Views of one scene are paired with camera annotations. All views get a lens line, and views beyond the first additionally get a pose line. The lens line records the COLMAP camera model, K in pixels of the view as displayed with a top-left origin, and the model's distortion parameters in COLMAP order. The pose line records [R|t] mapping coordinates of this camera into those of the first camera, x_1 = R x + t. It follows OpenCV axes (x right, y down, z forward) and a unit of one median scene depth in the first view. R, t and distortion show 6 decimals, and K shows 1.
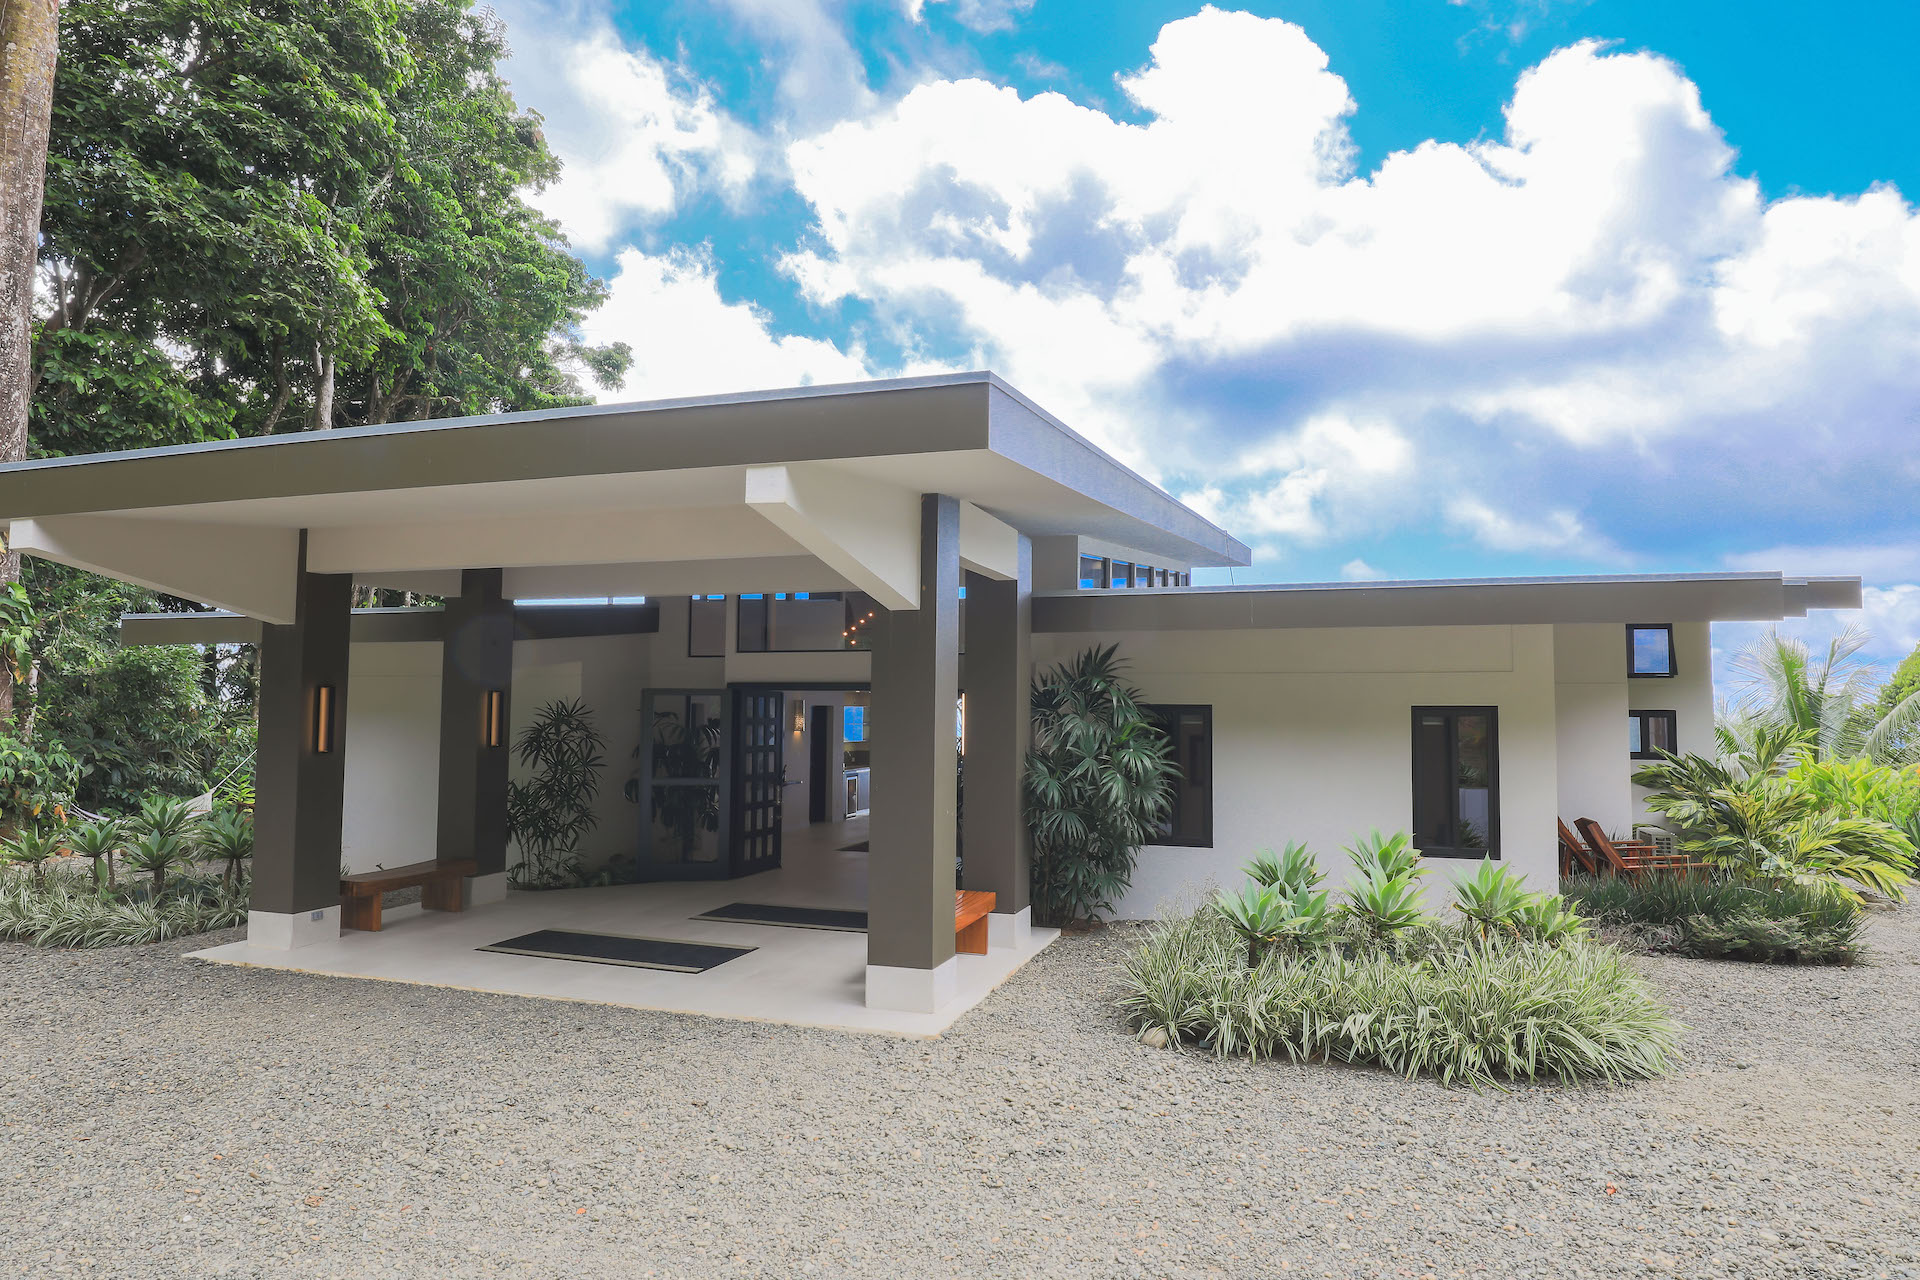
lens RADIAL K [[1118.9, 0, 959.3], [0, 1118.9, 642.5], [0, 0, 1]] dist [-0.001227, -0.000234]
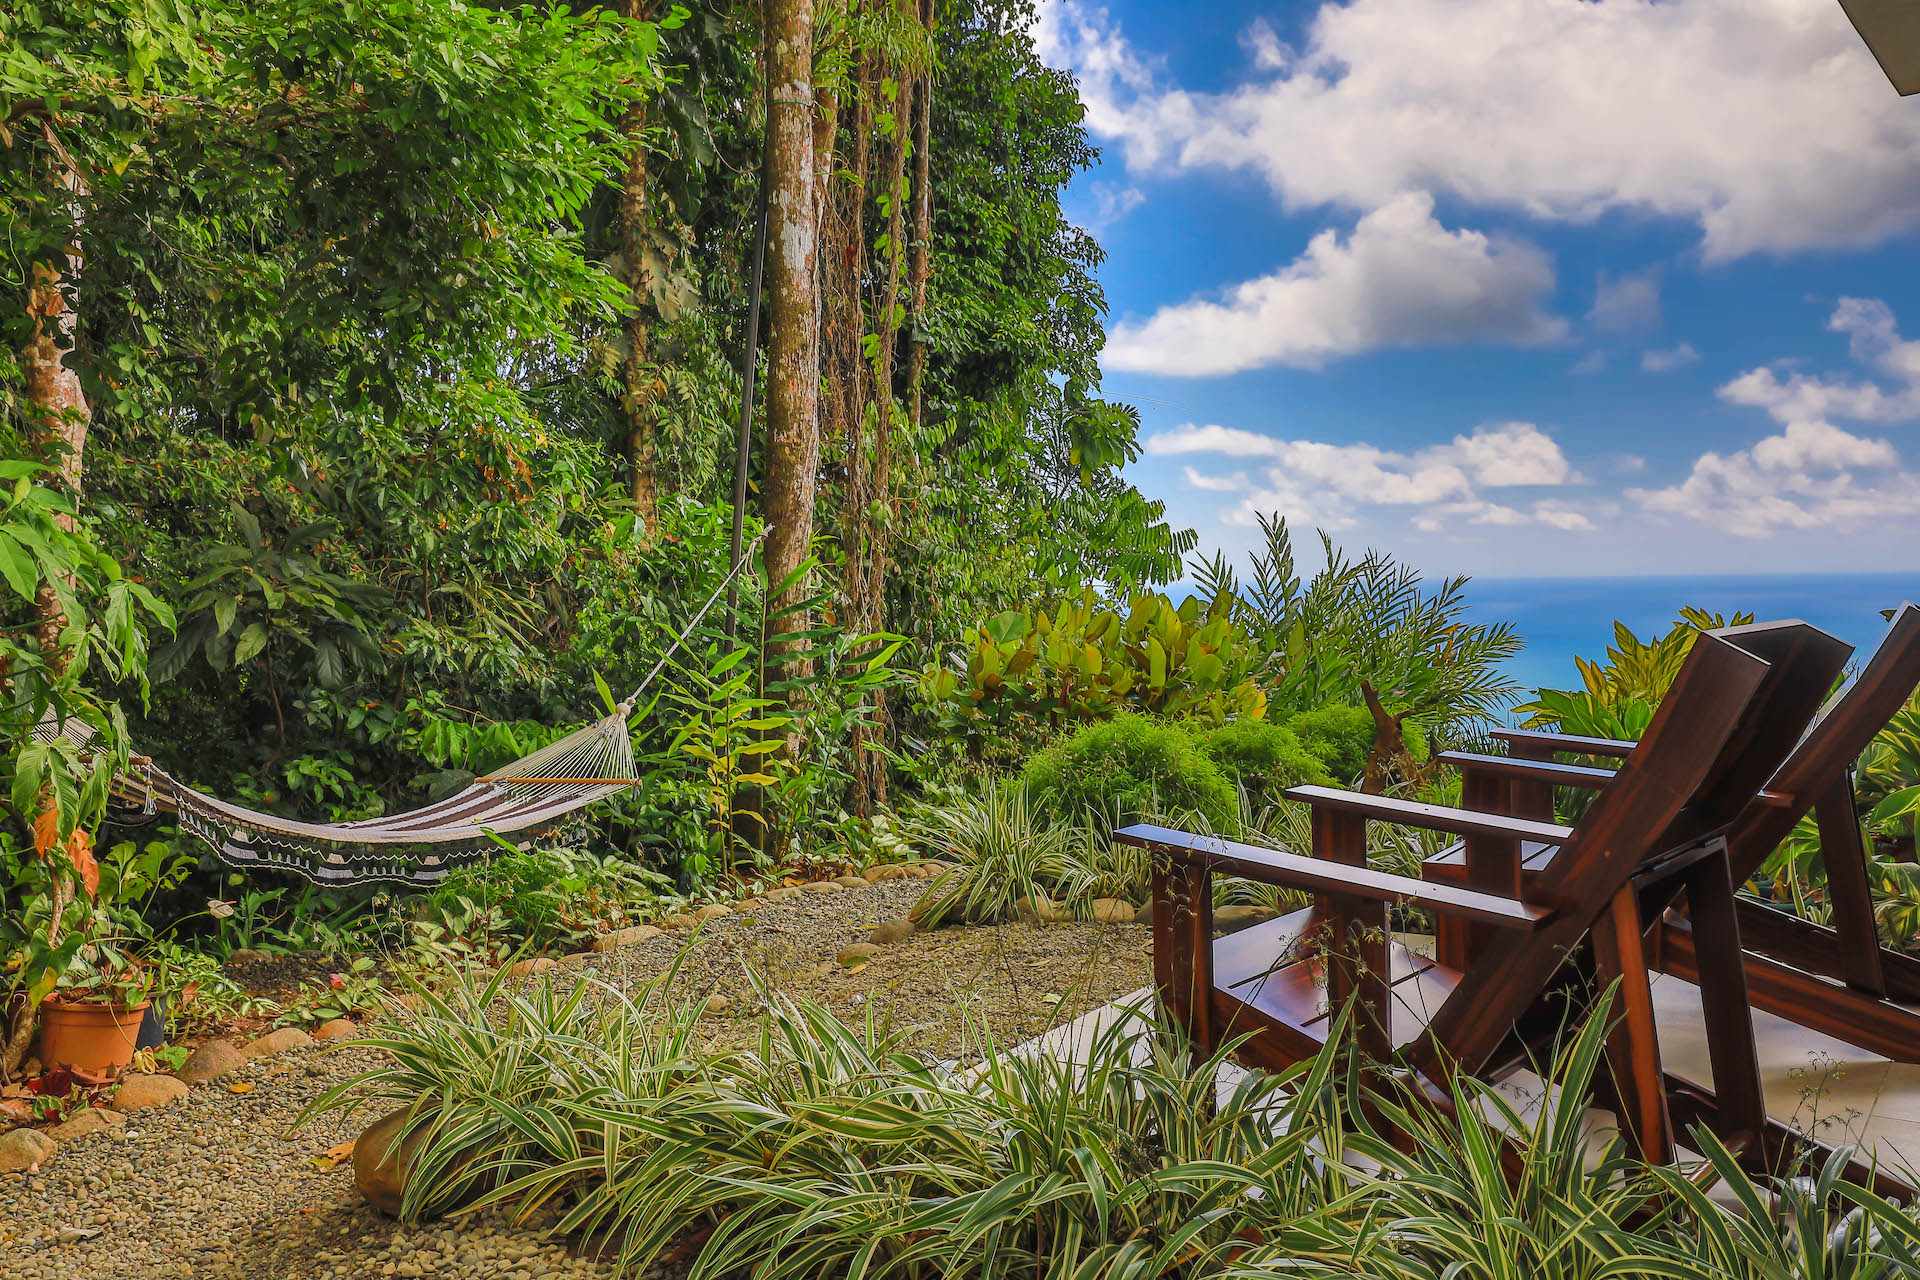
lens RADIAL K [[1543.6, 0, 960.5], [0, 1543.6, 639.7], [0, 0, 1]] dist [0.001514, -0.000534]
pose [[0.964175, -0.005055, -0.265220, -0.454719], [0.031270, 0.995013, 0.094714, 0.076137], [0.263419, -0.099615, 0.959525, 0.614331]]
